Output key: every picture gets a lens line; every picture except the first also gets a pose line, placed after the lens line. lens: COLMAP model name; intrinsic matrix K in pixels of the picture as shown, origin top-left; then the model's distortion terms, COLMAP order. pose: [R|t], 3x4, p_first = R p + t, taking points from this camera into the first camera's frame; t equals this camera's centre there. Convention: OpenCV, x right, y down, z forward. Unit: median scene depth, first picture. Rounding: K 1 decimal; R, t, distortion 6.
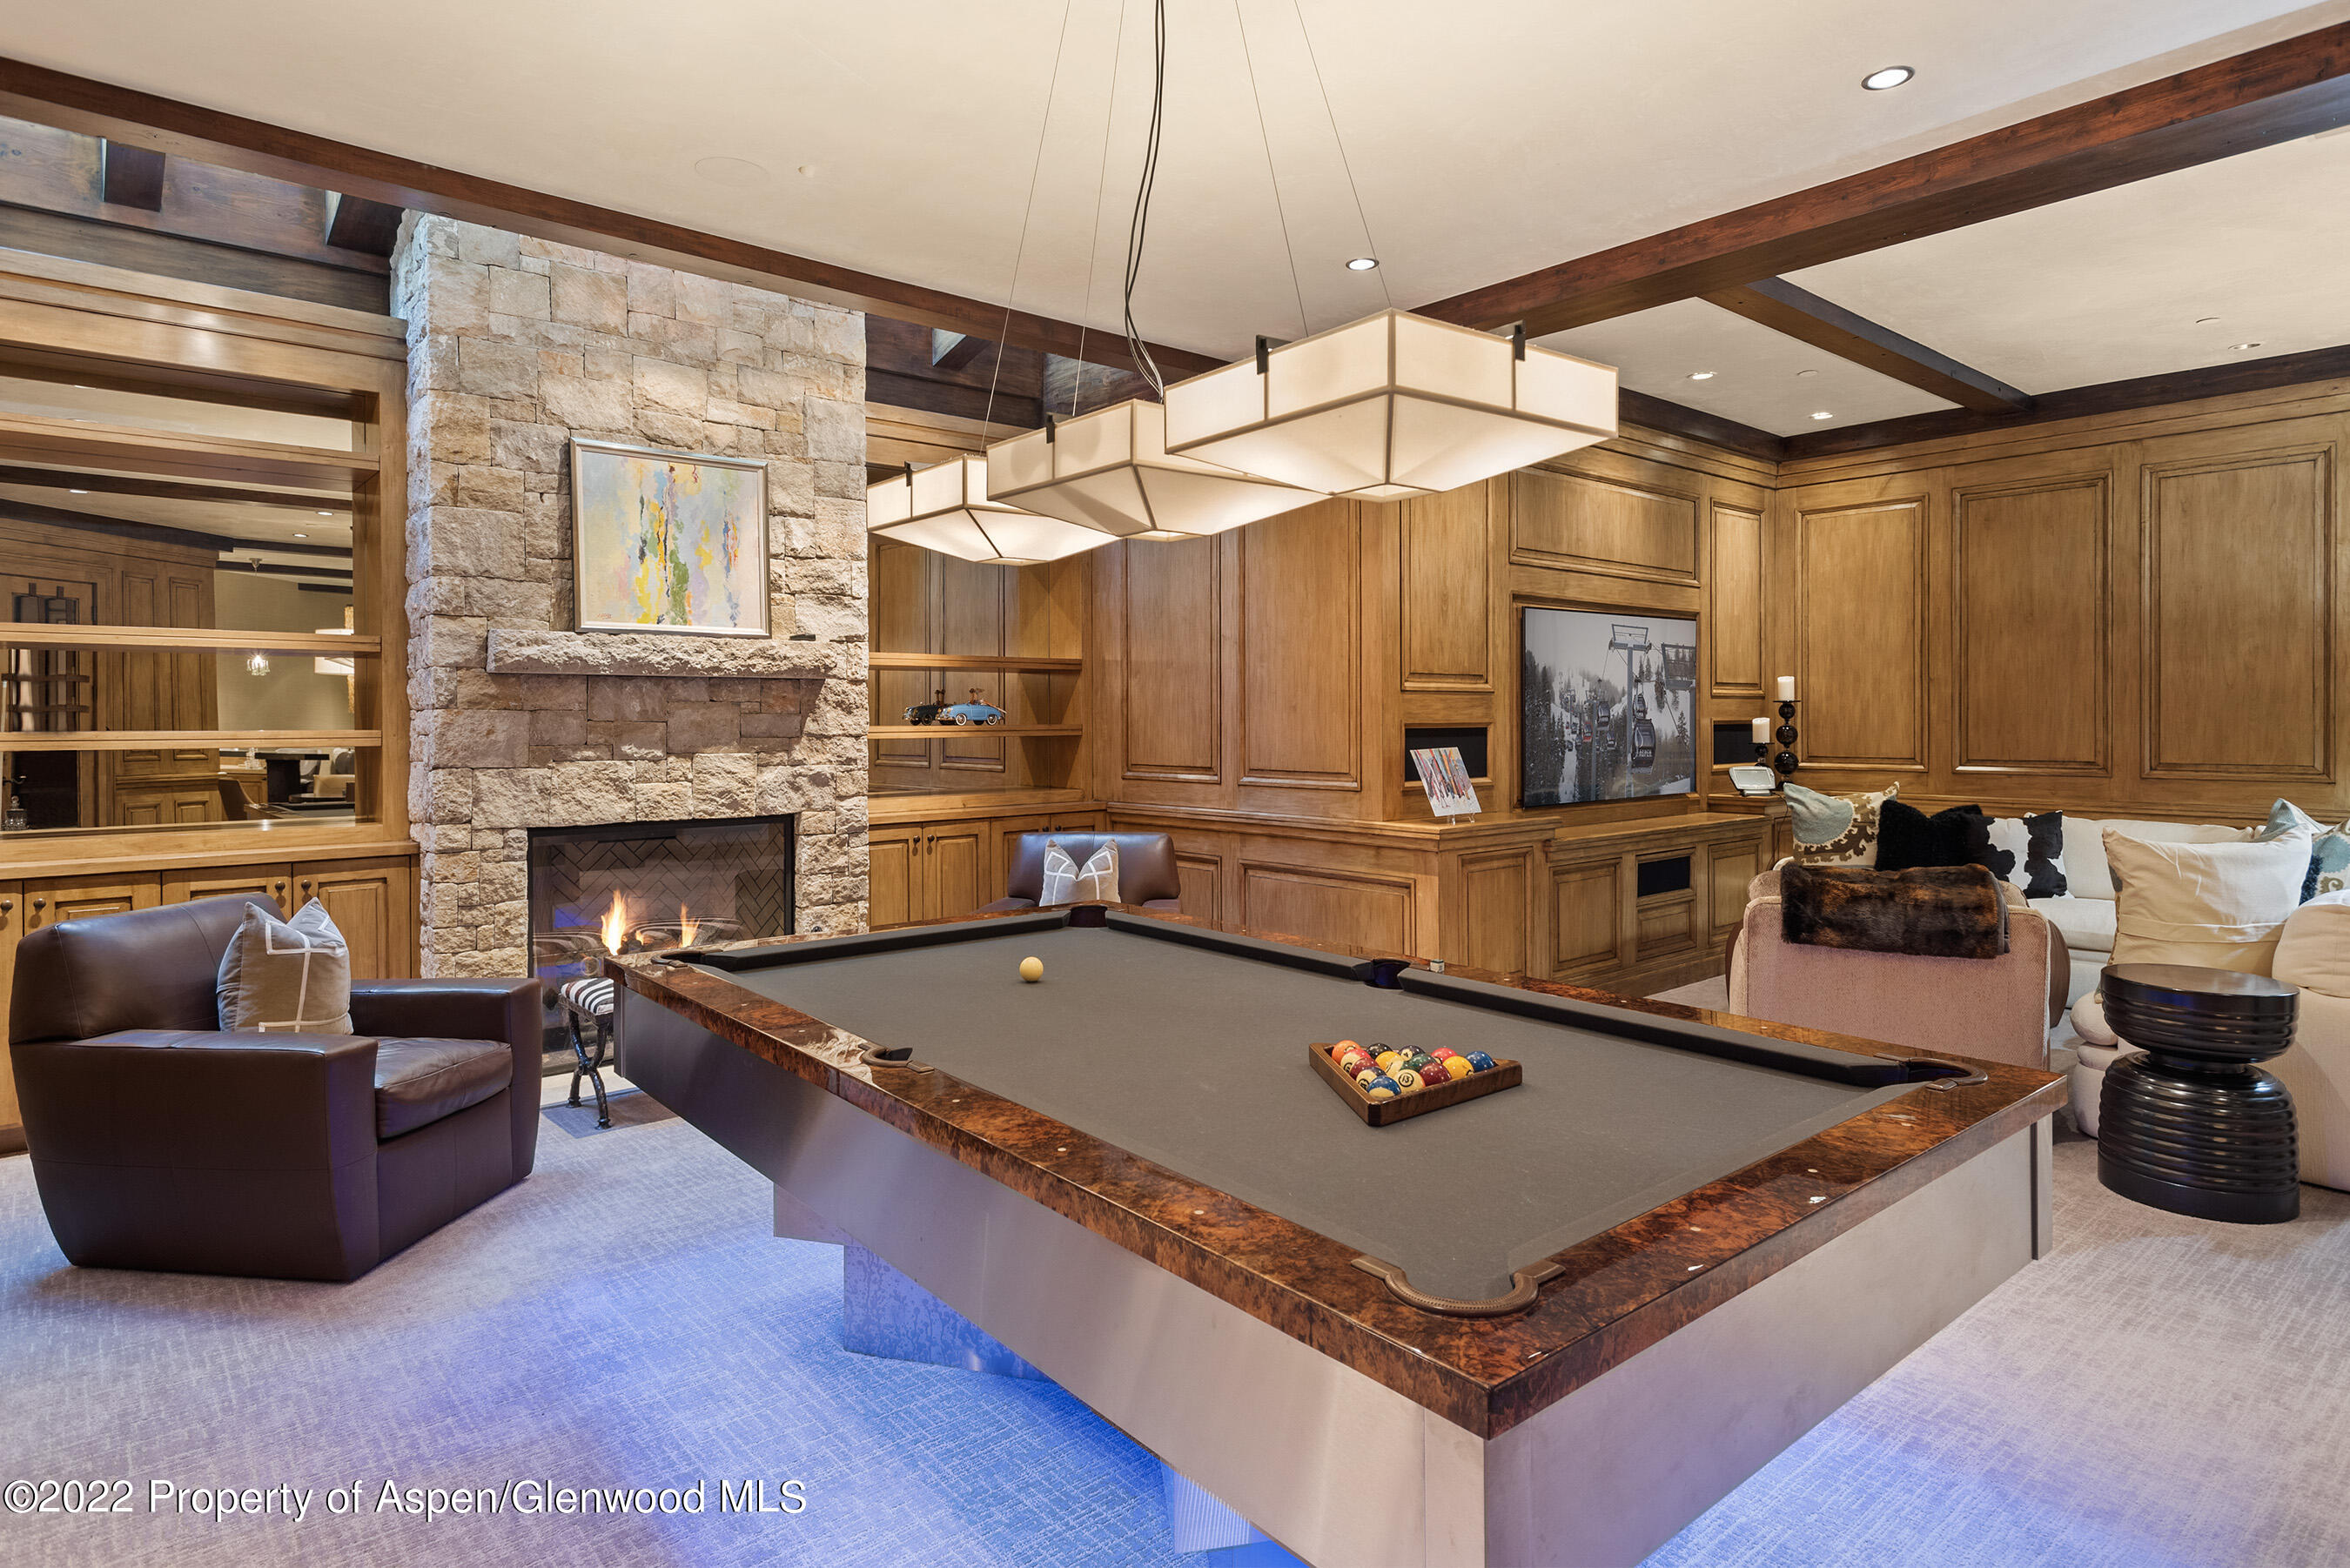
lens RADIAL K [[1352.5, 0, 1104.3], [0, 1352.5, 726.4], [0, 0, 1]] dist [0.028469, -0.007474]
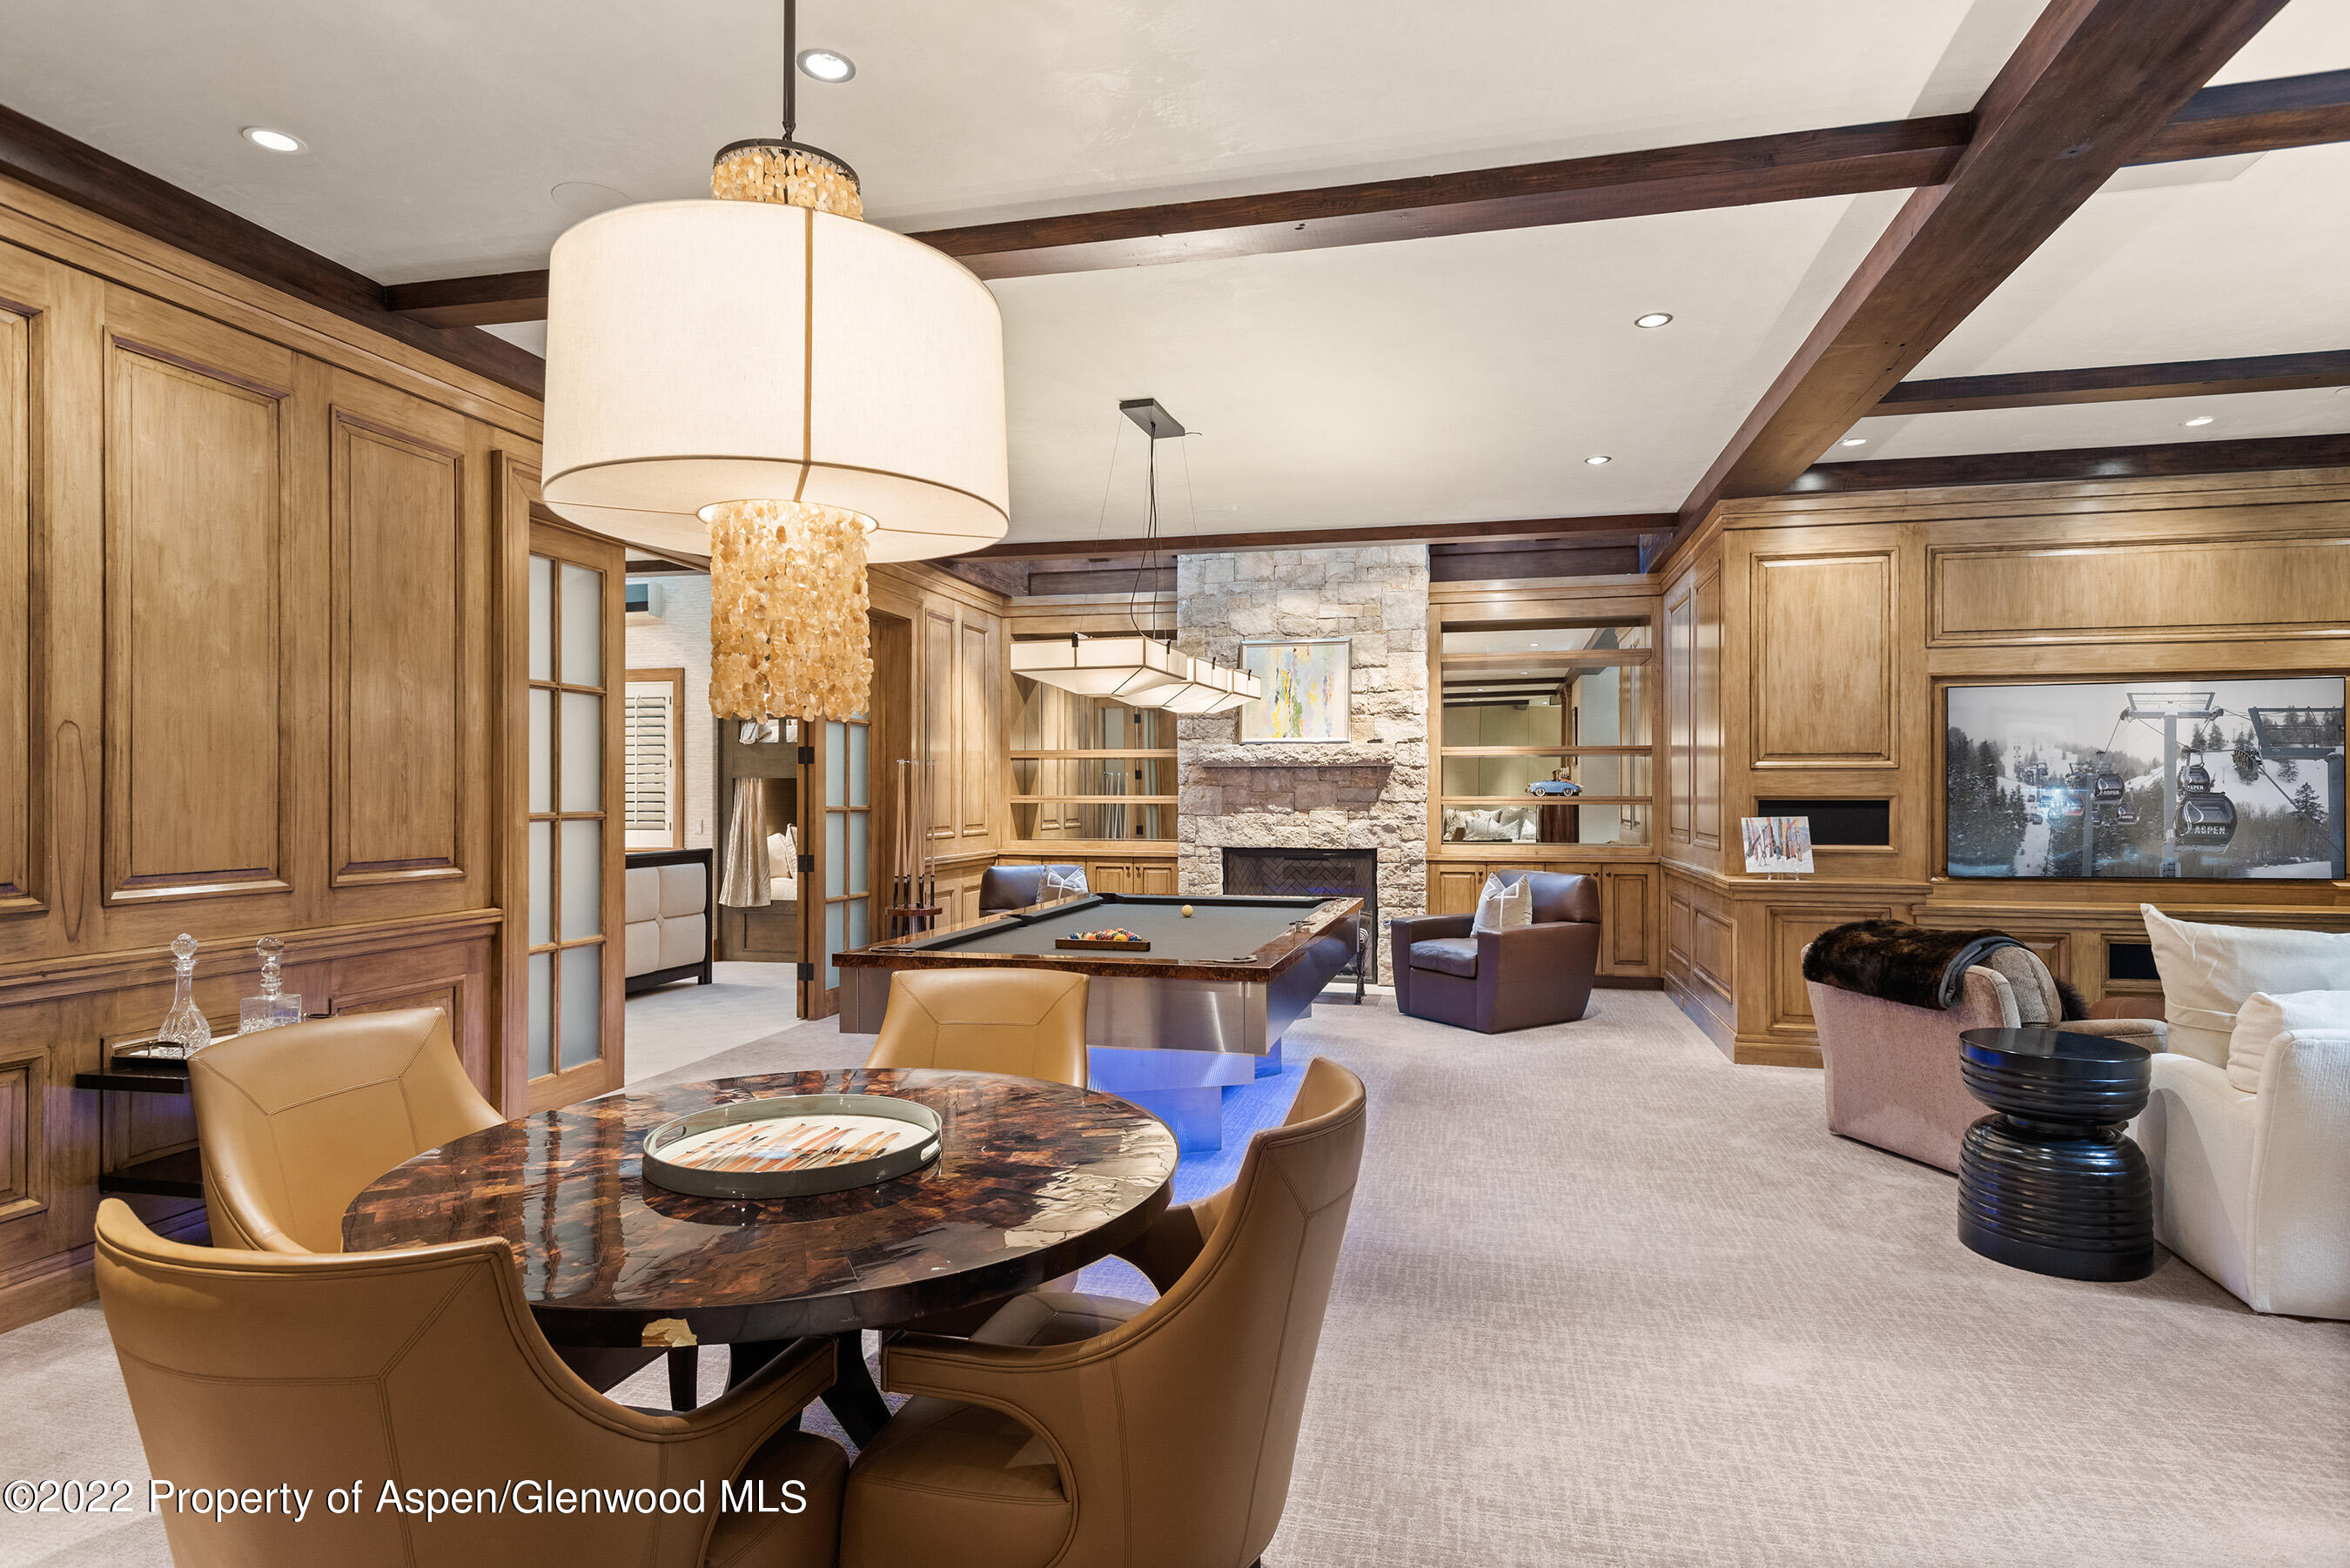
lens RADIAL K [[1352.5, 0, 1247.3], [0, 1352.5, 777.7], [0, 0, 1]] dist [0.028469, -0.007474]
pose [[0.585805, -0.006021, -0.810430, 1.005101], [-0.005506, 0.999920, -0.011409, -0.001791], [0.810433, 0.011145, 0.585725, -0.079971]]
